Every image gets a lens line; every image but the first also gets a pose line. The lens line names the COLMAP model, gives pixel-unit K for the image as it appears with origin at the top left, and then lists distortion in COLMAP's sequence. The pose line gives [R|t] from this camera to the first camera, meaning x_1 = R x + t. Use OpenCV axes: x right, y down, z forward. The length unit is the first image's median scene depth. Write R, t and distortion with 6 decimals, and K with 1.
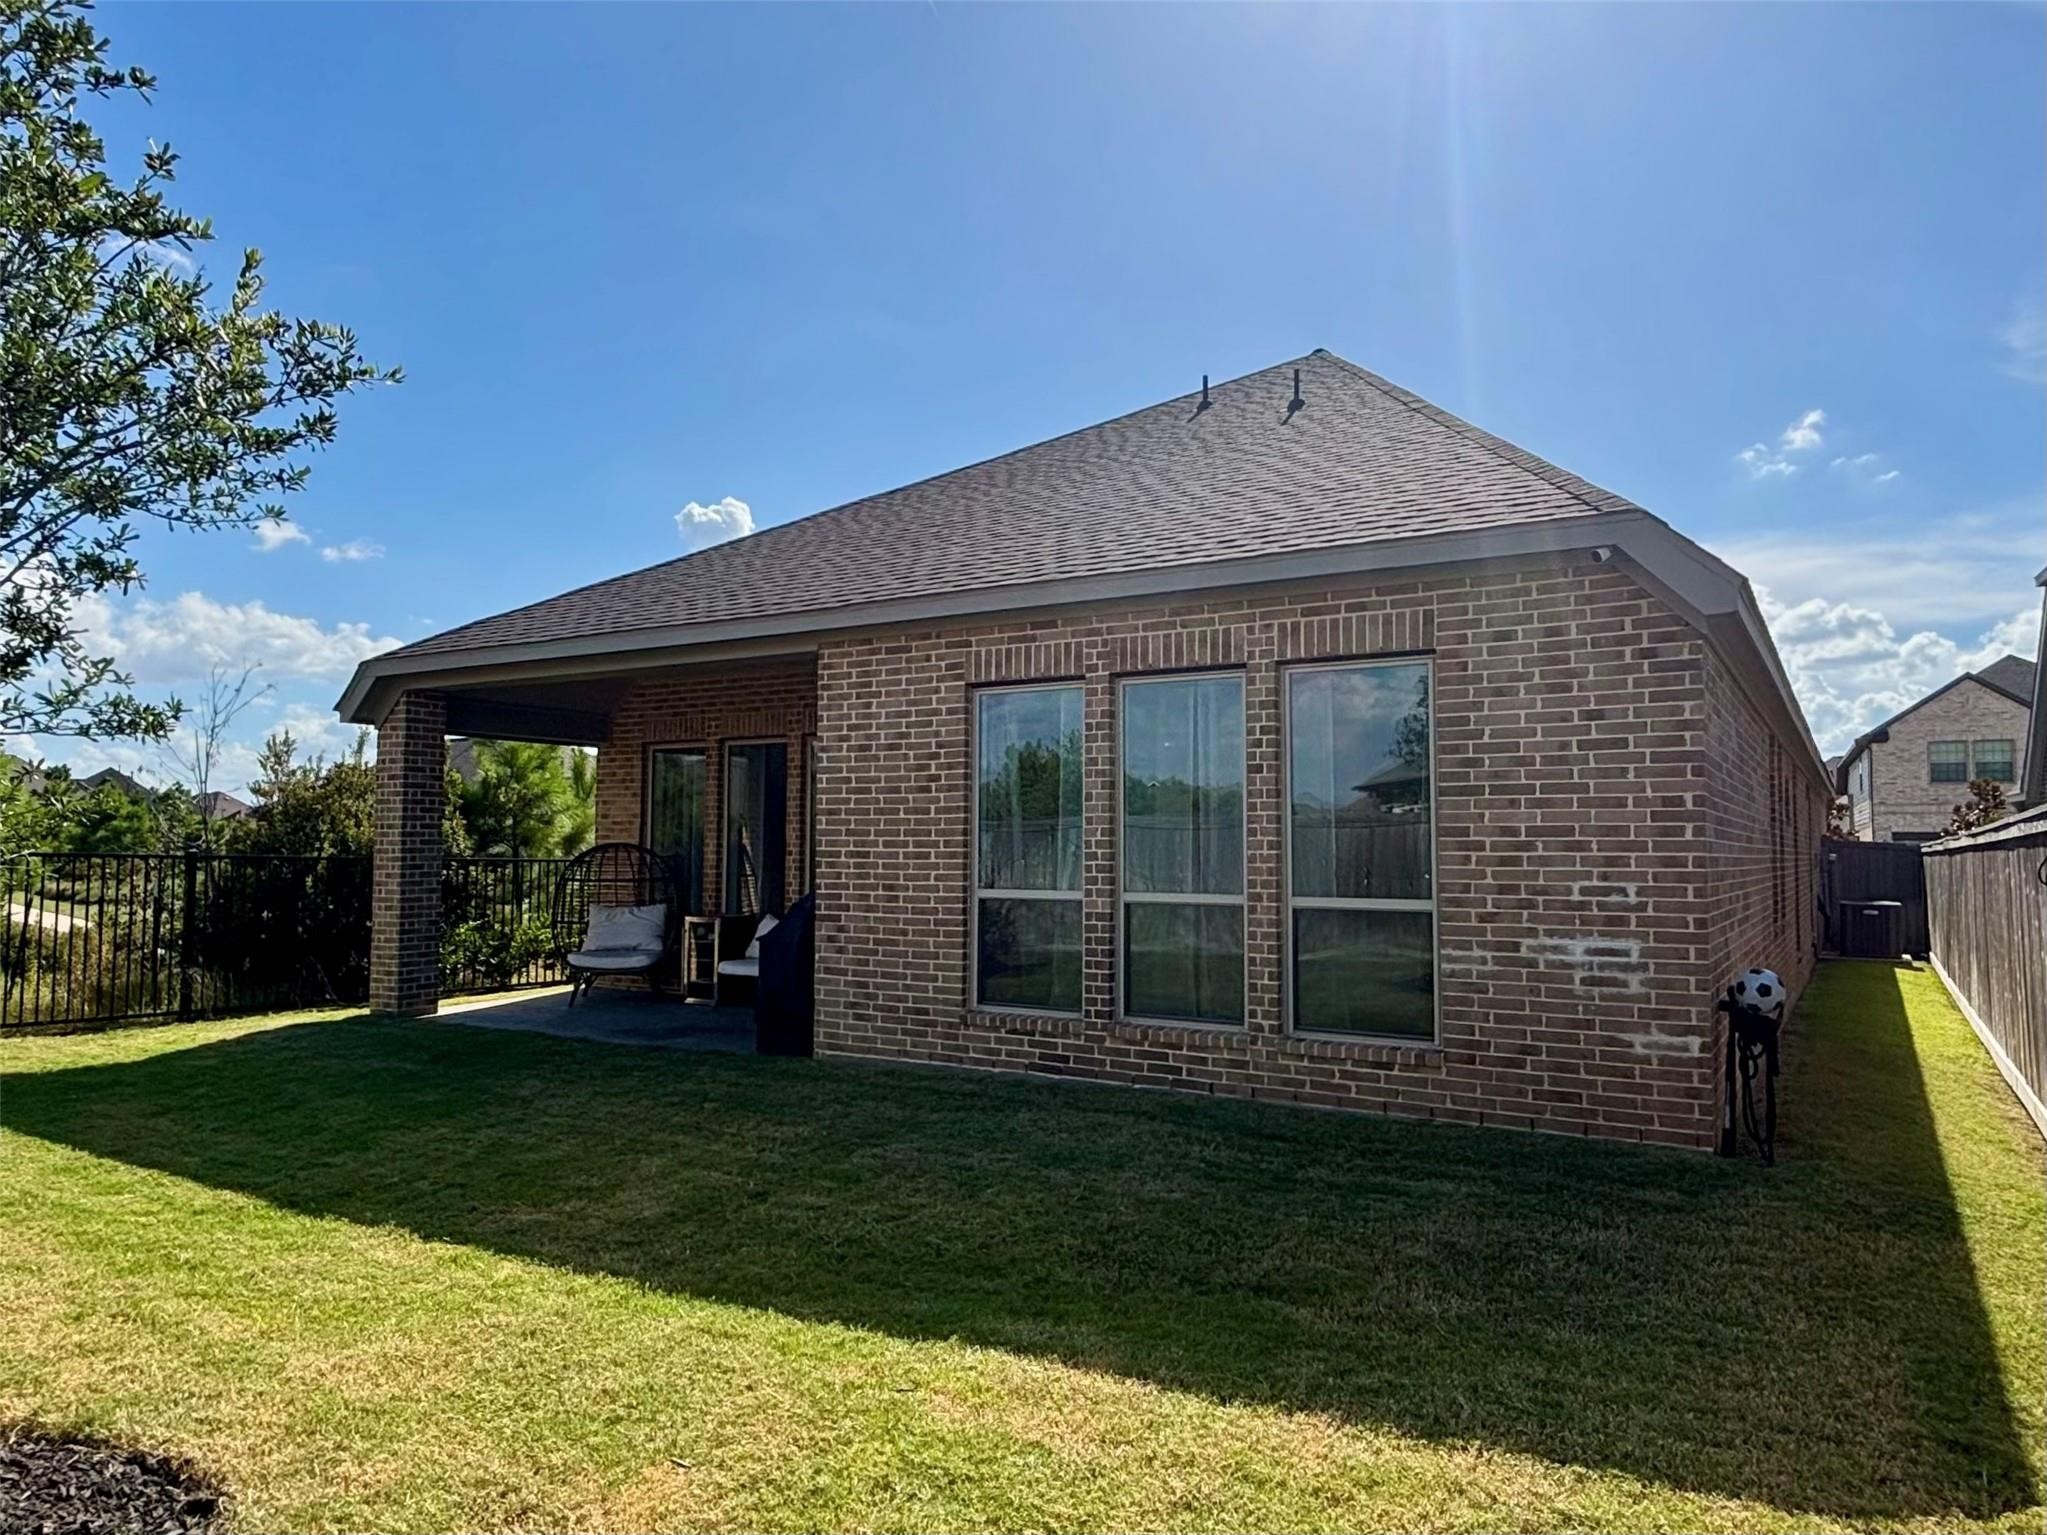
lens RADIAL K [[1328.2, 0, 1028.8], [0, 1328.2, 768.0], [0, 0, 1]] dist [0.026516, -0.009376]
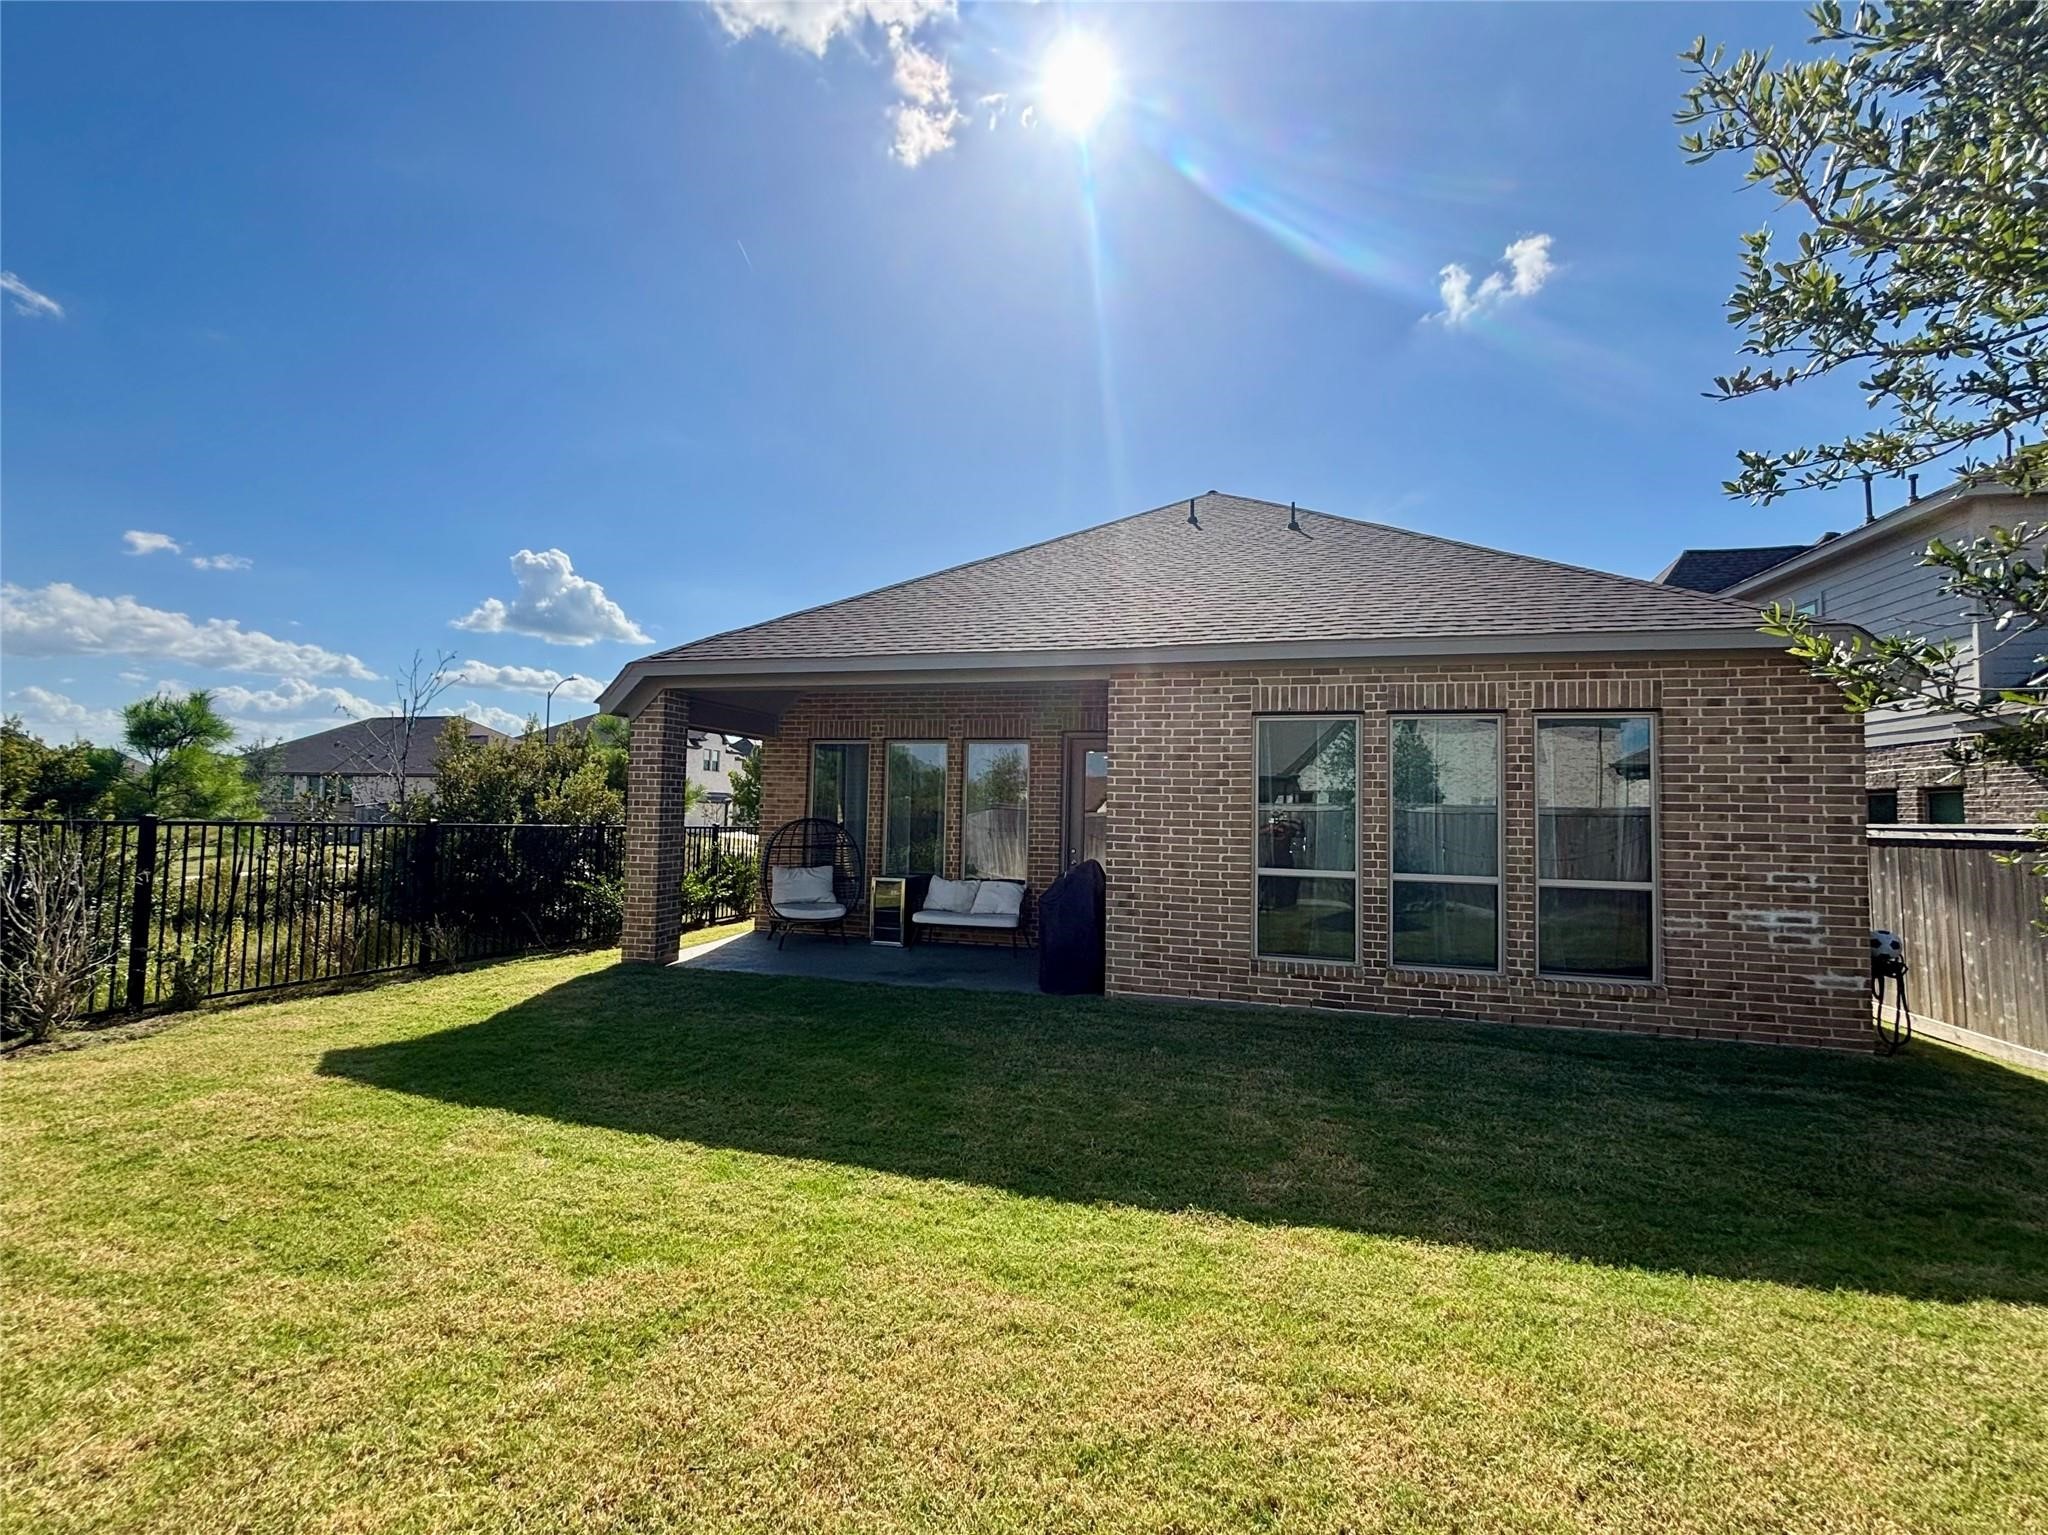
lens RADIAL K [[870.0, 0, 1018.1], [0, 870.0, 765.3], [0, 0, 1]] dist [0.001344, -0.000316]
pose [[0.961470, 0.032322, 0.273003, -0.582920], [-0.034823, 0.999384, 0.004316, -0.007211], [-0.272695, -0.013657, 0.962004, 0.267456]]
